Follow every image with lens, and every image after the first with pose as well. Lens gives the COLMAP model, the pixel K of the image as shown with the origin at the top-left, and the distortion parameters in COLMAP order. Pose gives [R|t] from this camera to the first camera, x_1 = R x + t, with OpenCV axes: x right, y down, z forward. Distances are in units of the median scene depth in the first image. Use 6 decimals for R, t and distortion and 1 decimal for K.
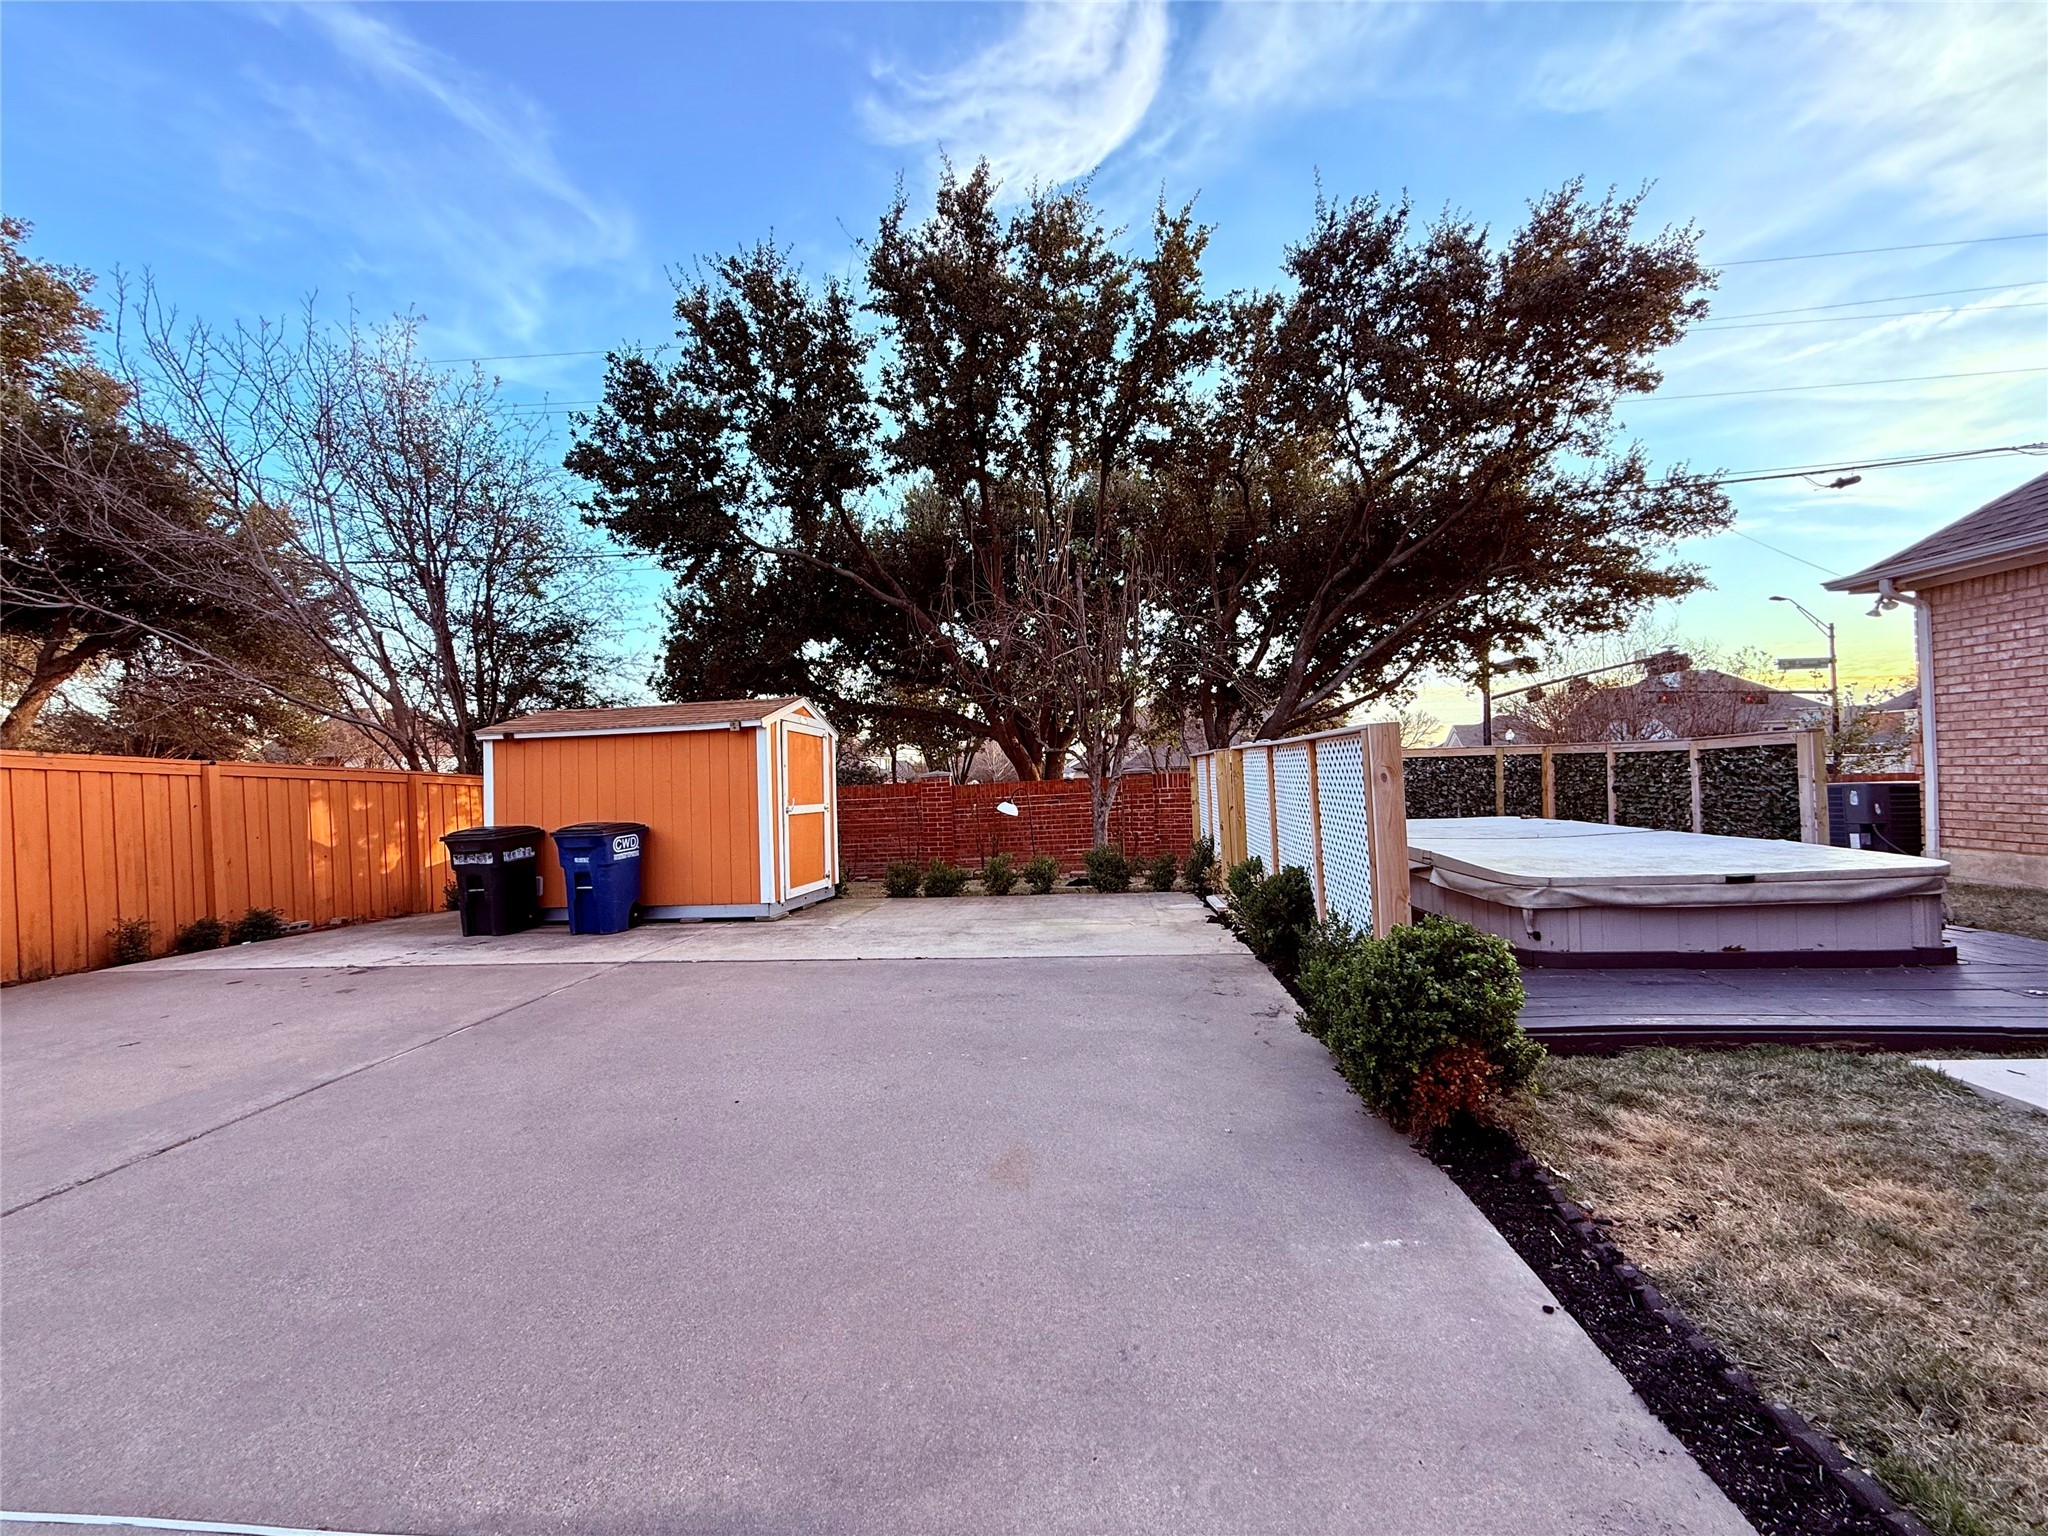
lens RADIAL K [[816.4, 0, 1014.6], [0, 816.4, 776.8], [0, 0, 1]] dist [0.005256, 0.000270]
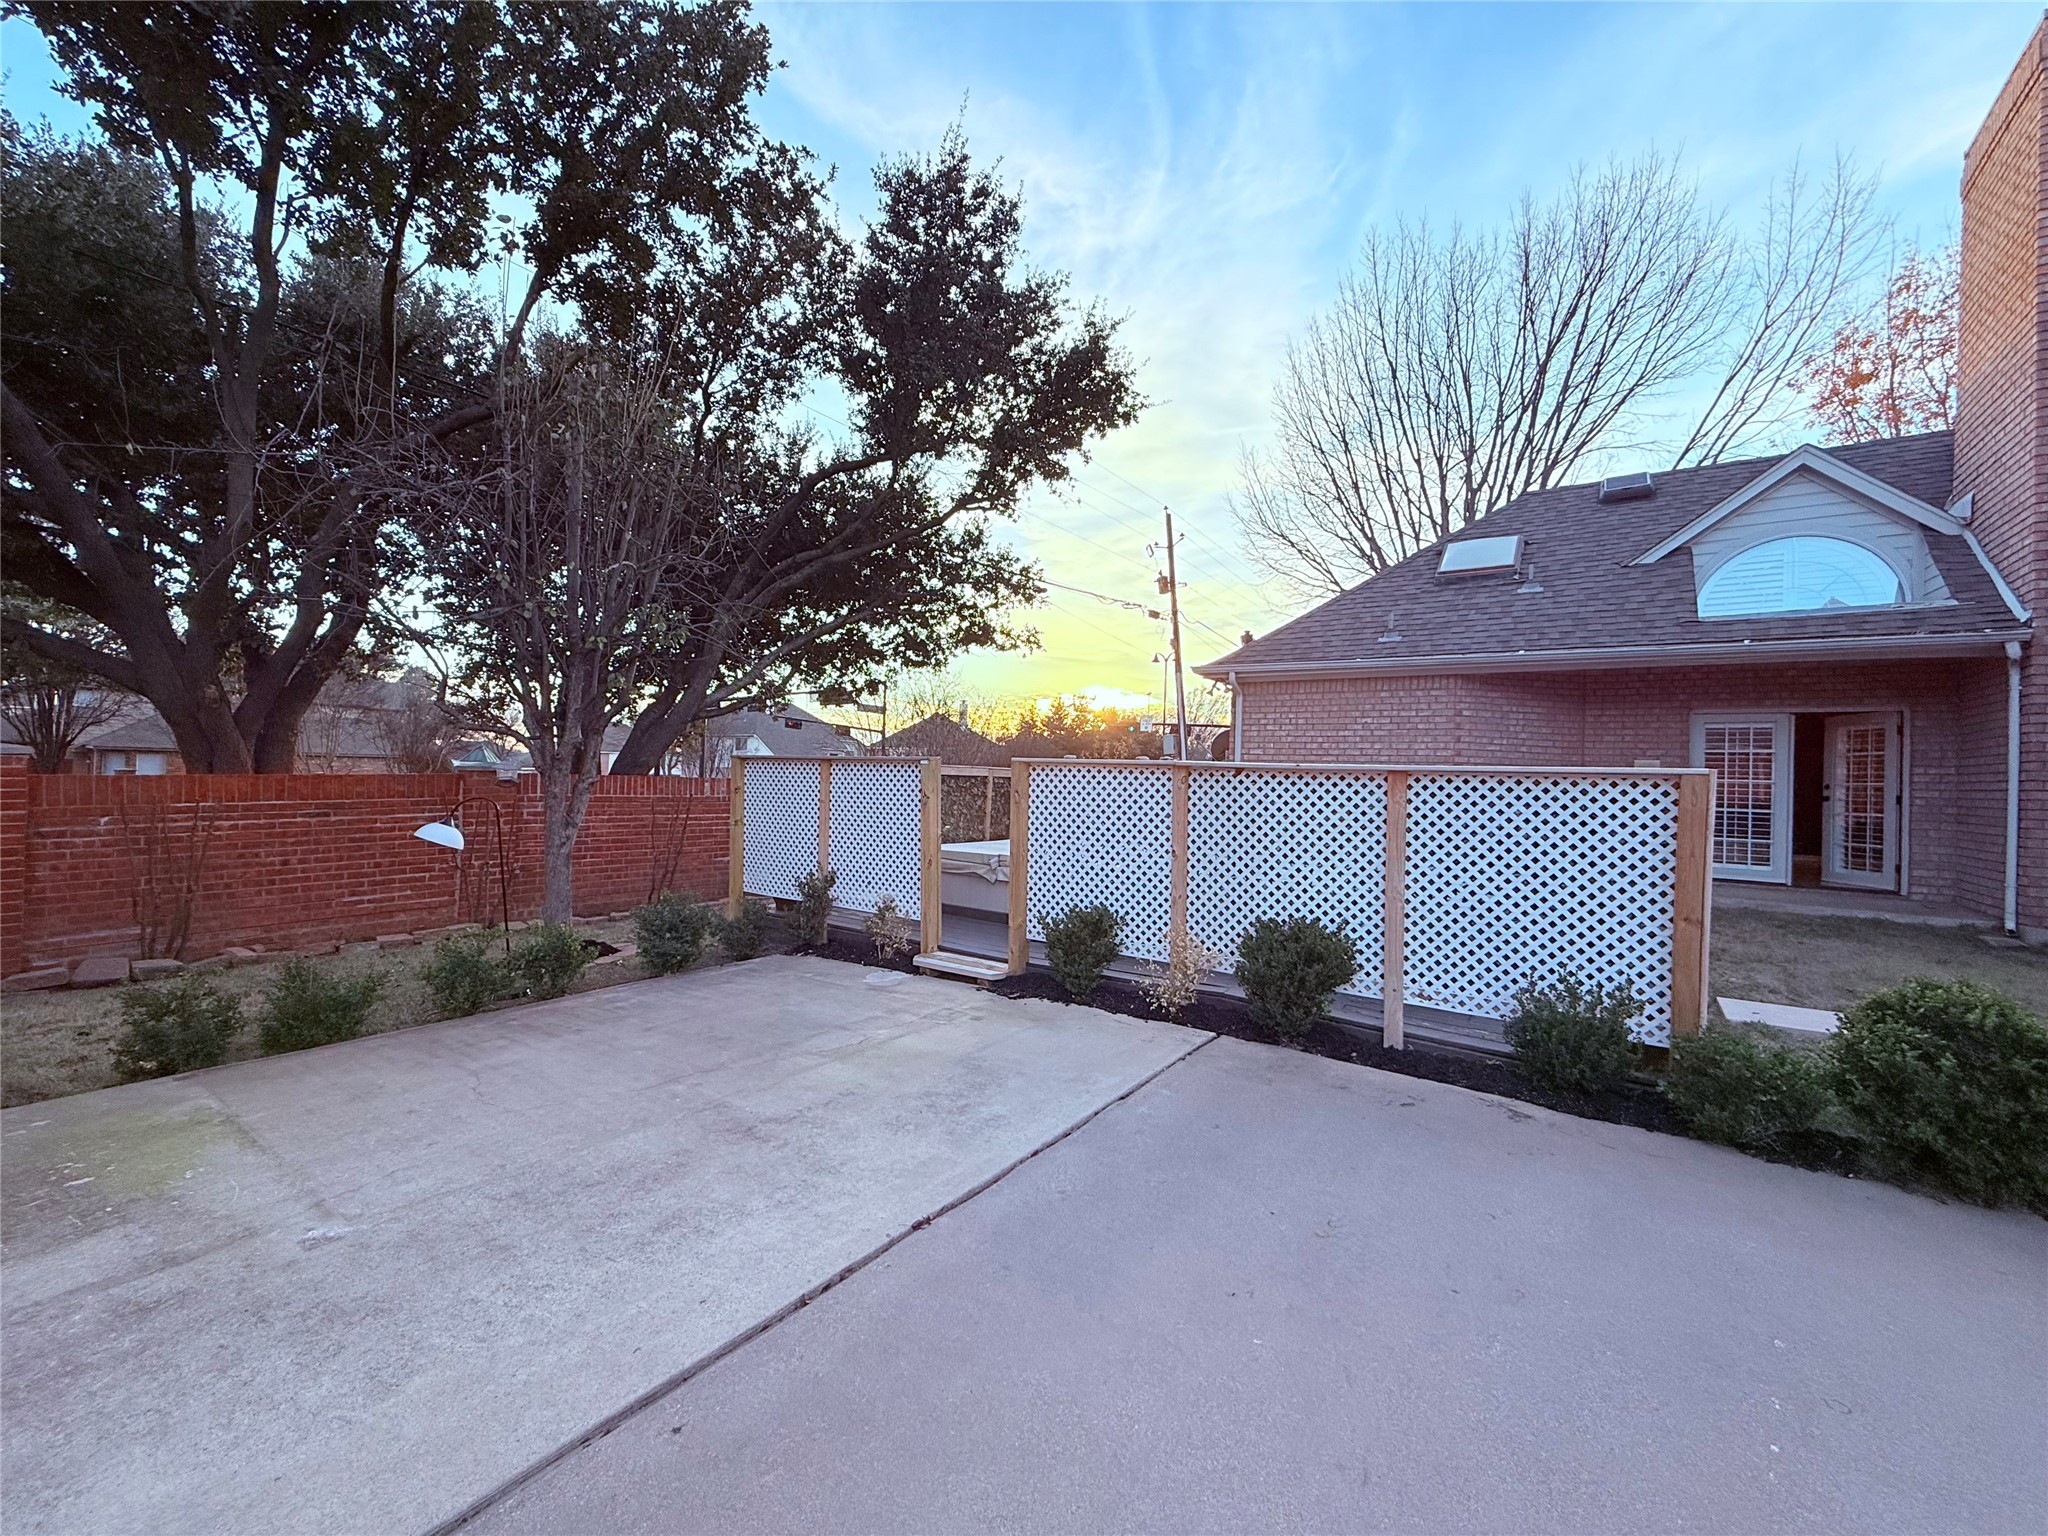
lens RADIAL K [[816.4, 0, 1024.9], [0, 816.4, 762.3], [0, 0, 1]] dist [0.005256, 0.000270]
pose [[0.484477, 0.060858, 0.872684, -0.543976], [-0.042550, 0.998036, -0.045977, 0.001290], [-0.873768, -0.014858, 0.486115, 0.867637]]
